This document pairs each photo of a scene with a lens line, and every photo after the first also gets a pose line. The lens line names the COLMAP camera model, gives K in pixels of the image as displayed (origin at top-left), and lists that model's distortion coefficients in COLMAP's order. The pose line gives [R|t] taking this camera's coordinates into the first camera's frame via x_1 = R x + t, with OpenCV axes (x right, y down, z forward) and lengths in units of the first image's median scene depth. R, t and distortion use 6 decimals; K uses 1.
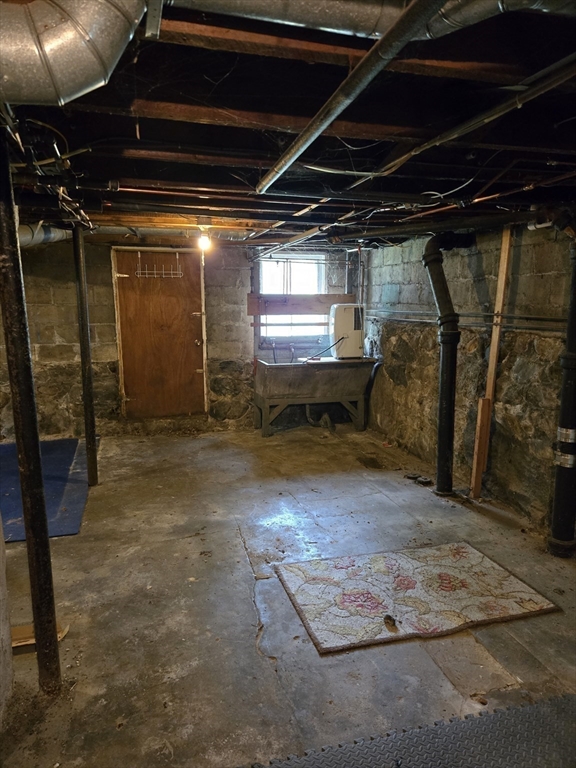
lens RADIAL K [[514.7, 0, 284.1], [0, 514.7, 385.4], [0, 0, 1]] dist [0.054506, -0.048964]
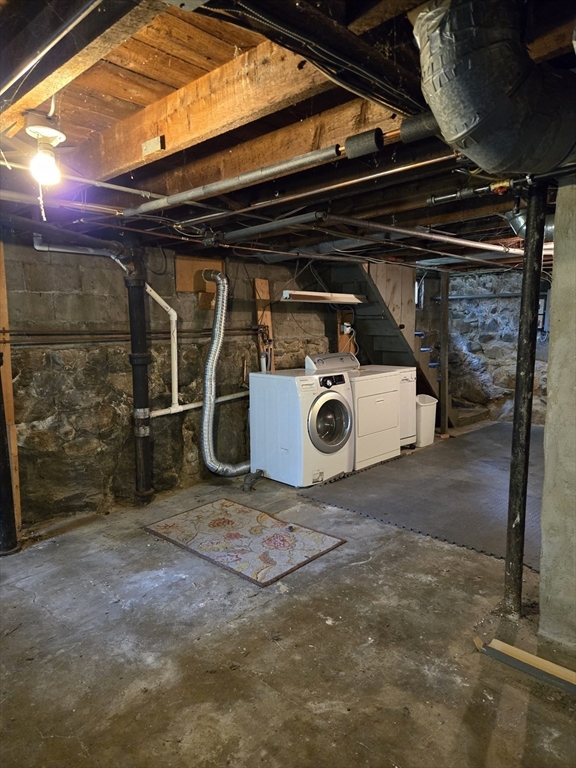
lens RADIAL K [[514.7, 0, 283.7], [0, 514.7, 384.8], [0, 0, 1]] dist [0.054506, -0.048964]
pose [[-0.514334, -0.090393, 0.852813, -0.824440], [0.158203, 0.967362, 0.197947, -0.193140], [-0.842872, 0.236728, -0.483246, 1.352501]]
